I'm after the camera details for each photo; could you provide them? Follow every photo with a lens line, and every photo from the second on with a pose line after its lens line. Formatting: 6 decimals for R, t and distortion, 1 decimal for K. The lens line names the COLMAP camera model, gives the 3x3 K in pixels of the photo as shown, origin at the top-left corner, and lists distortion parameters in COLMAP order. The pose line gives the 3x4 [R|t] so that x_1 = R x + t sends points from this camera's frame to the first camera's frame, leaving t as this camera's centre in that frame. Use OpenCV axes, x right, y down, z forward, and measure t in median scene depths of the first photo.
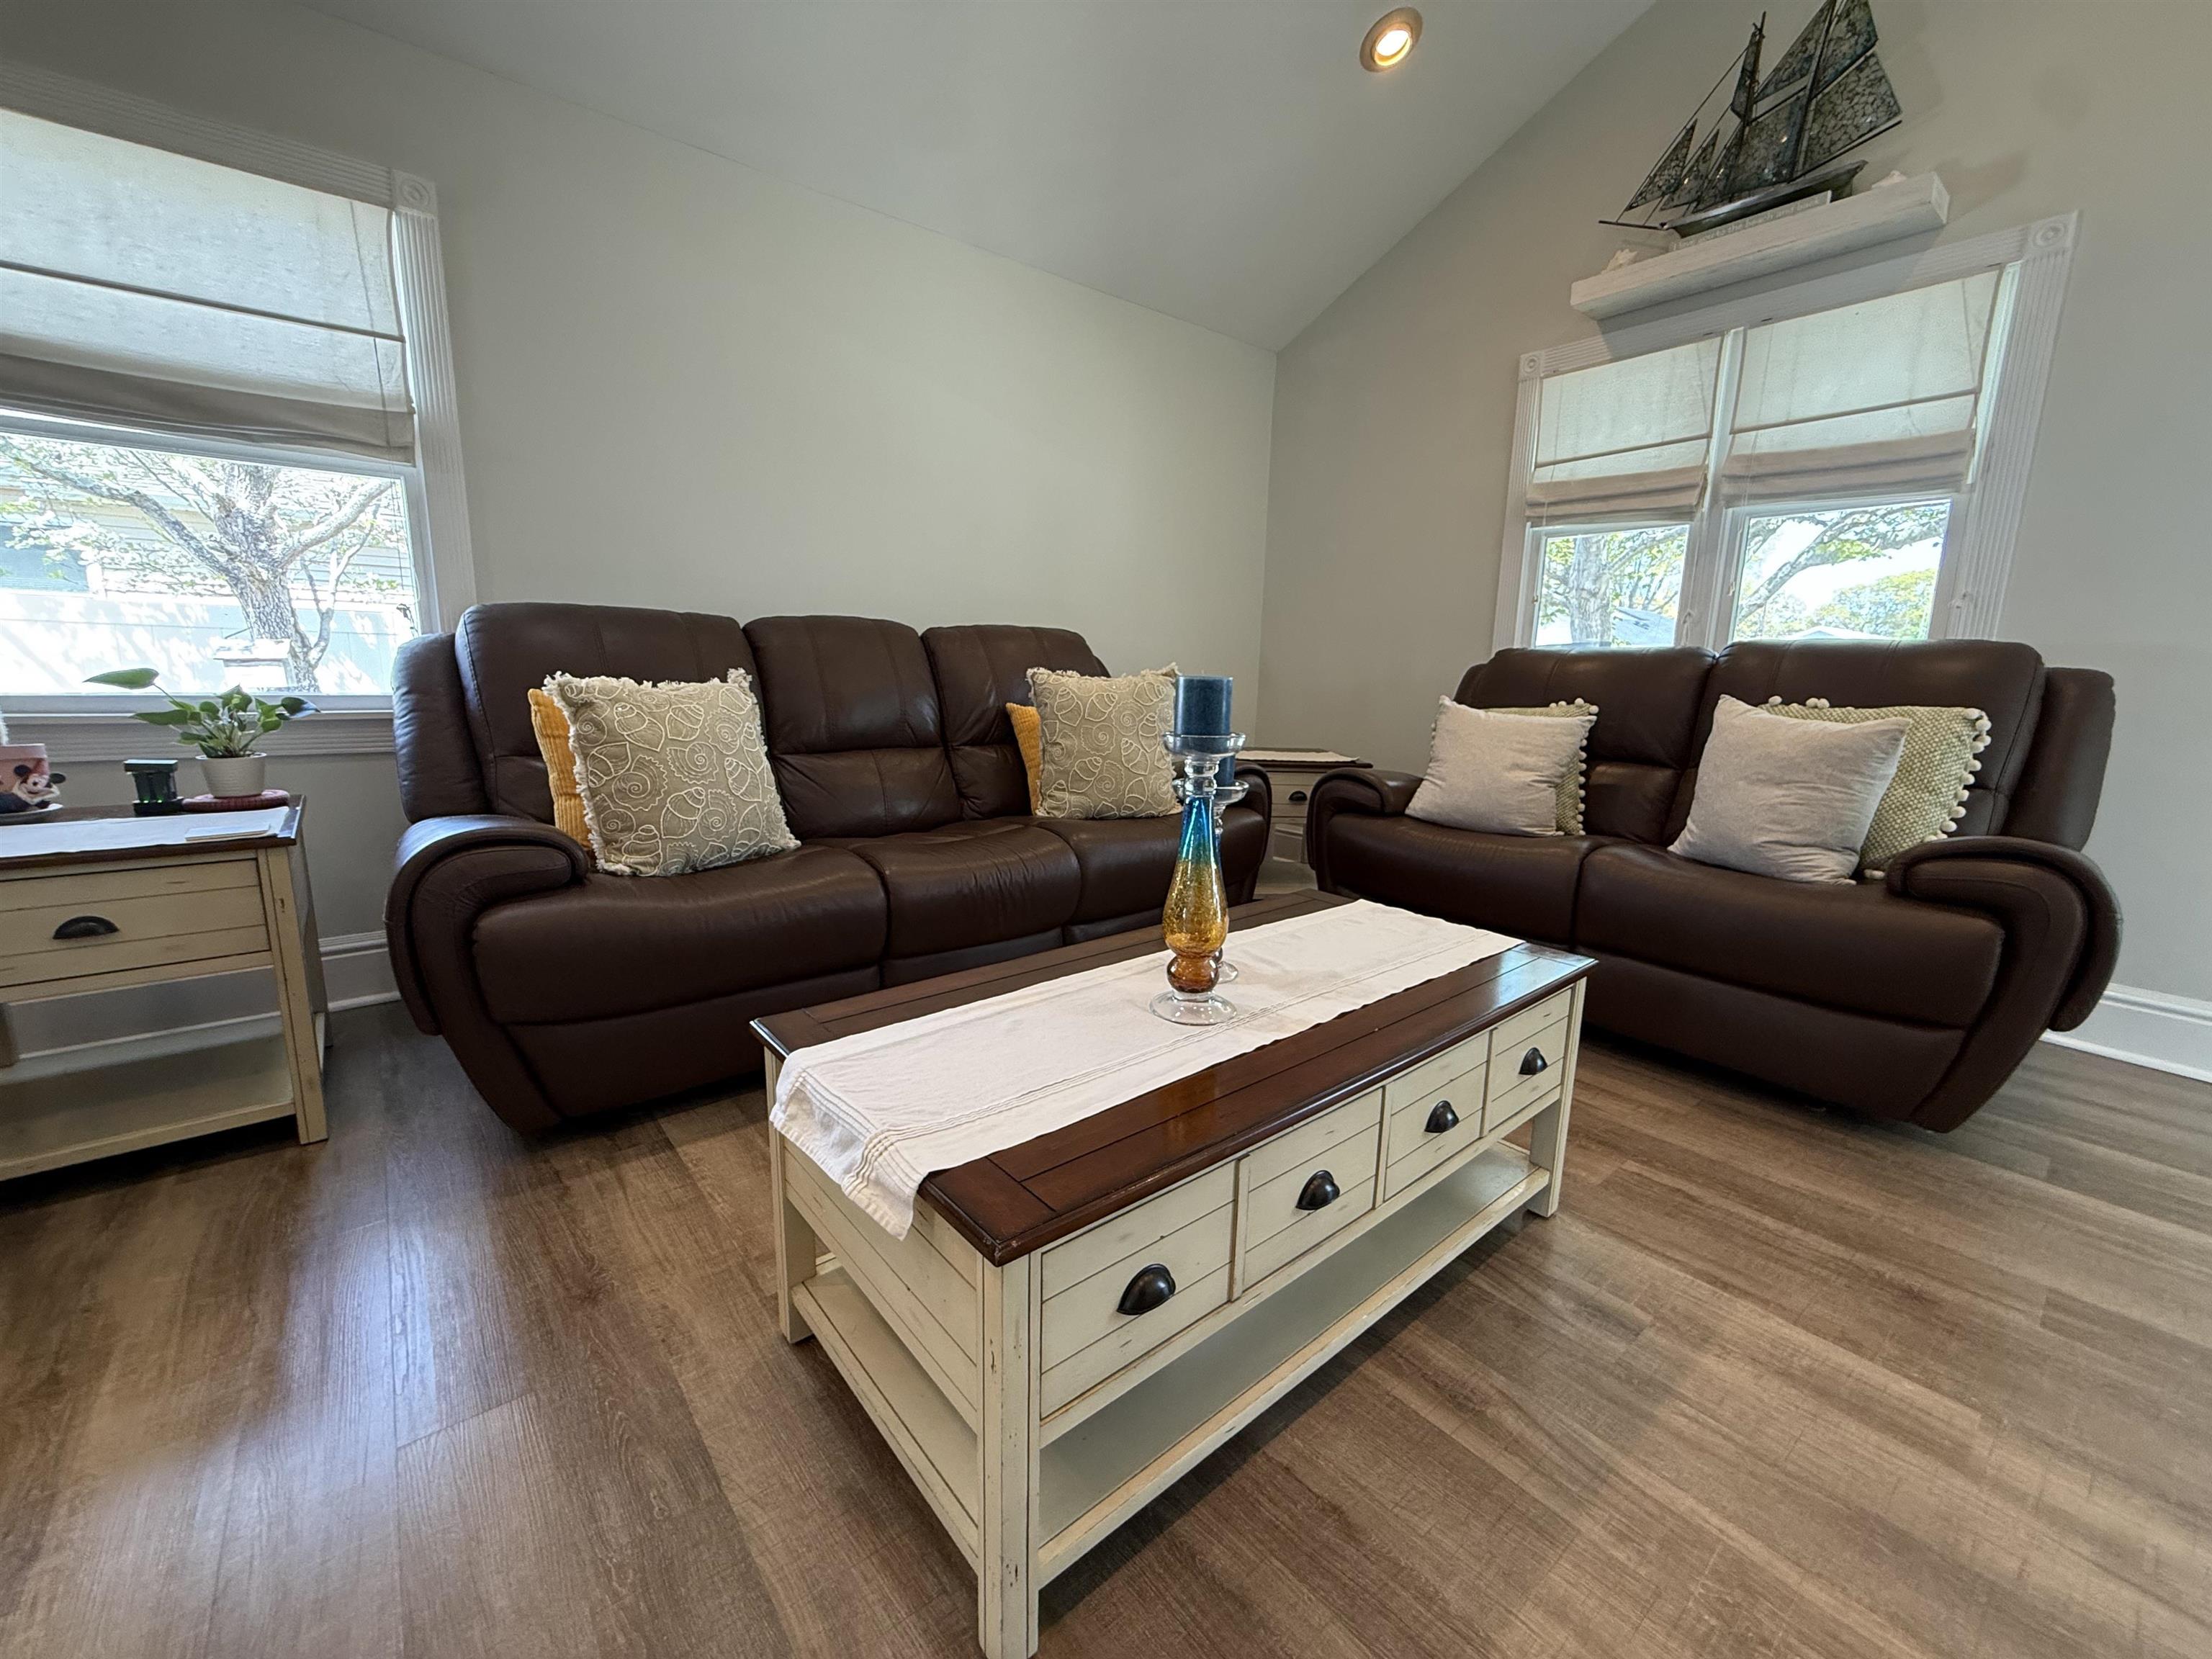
lens RADIAL K [[879.6, 0, 1106.0], [0, 879.6, 829.5], [0, 0, 1]] dist [0.001052, 0.000436]
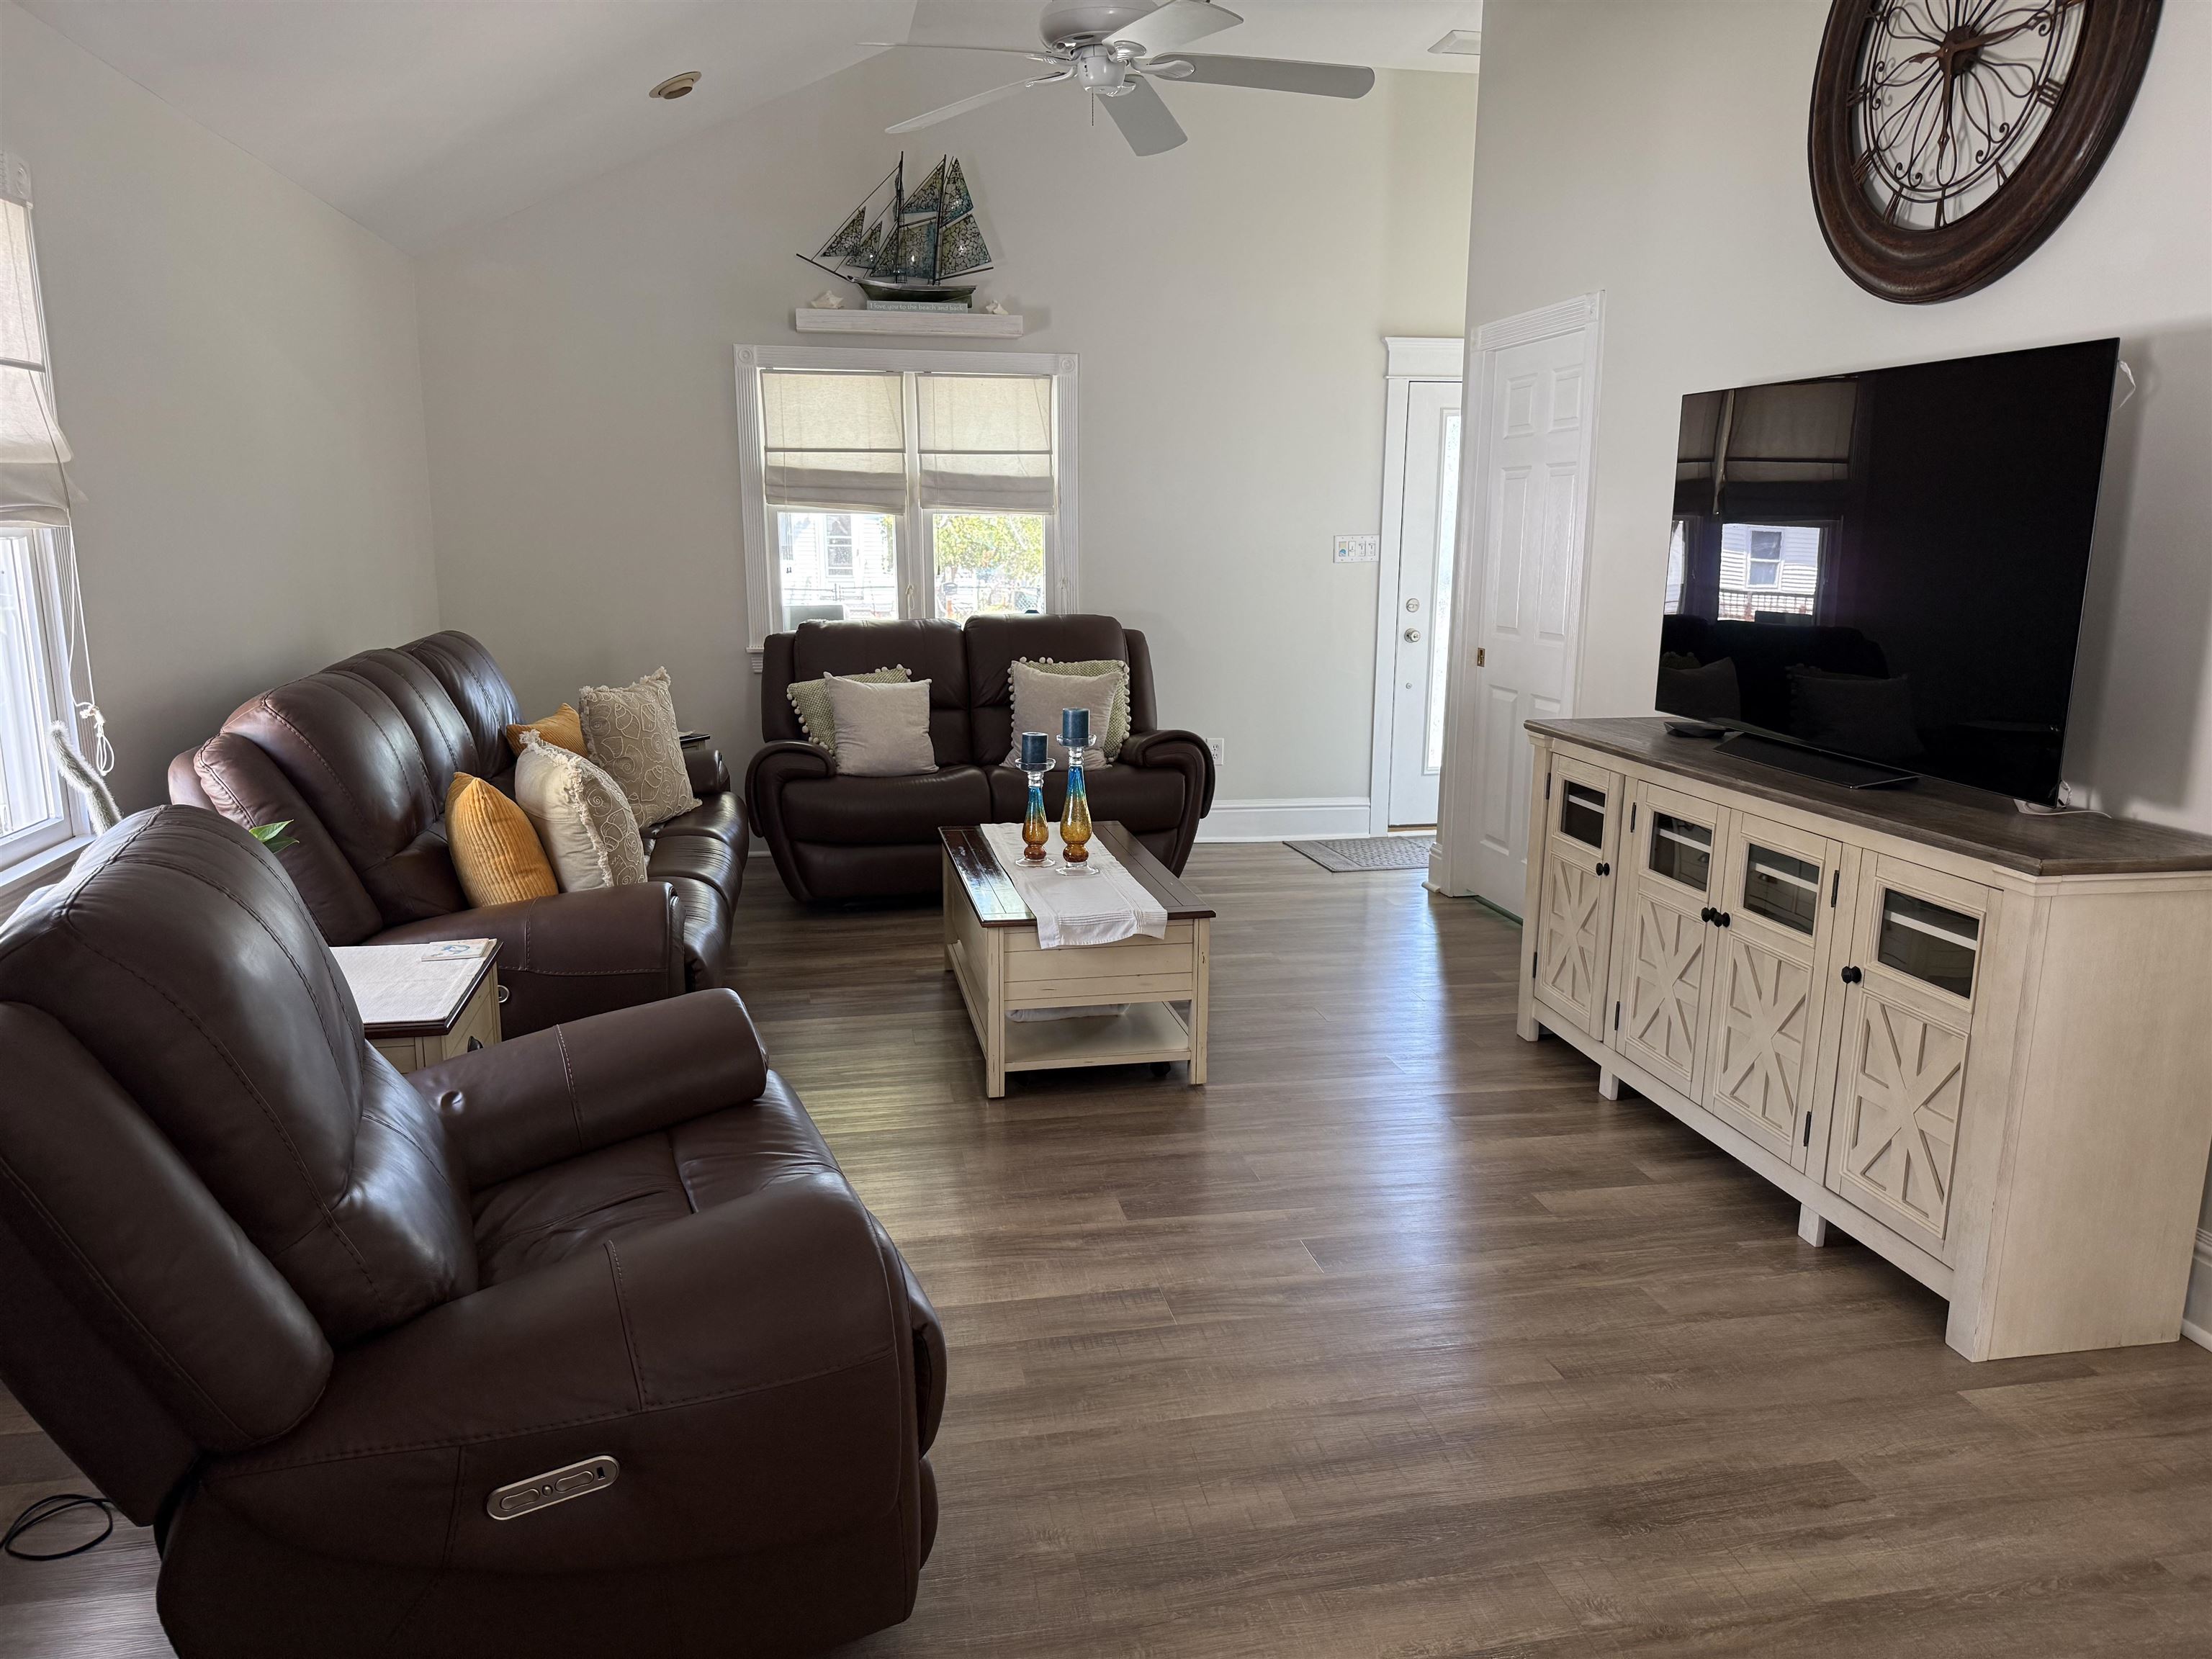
lens RADIAL K [[1566.1, 0, 1107.2], [0, 1566.1, 877.3], [0, 0, 1]] dist [0.007556, 0.002119]
pose [[0.485237, -0.211856, 0.848329, -1.342736], [0.160948, 0.975267, 0.151495, -0.143916], [-0.859442, 0.063026, 0.507333, -0.414974]]
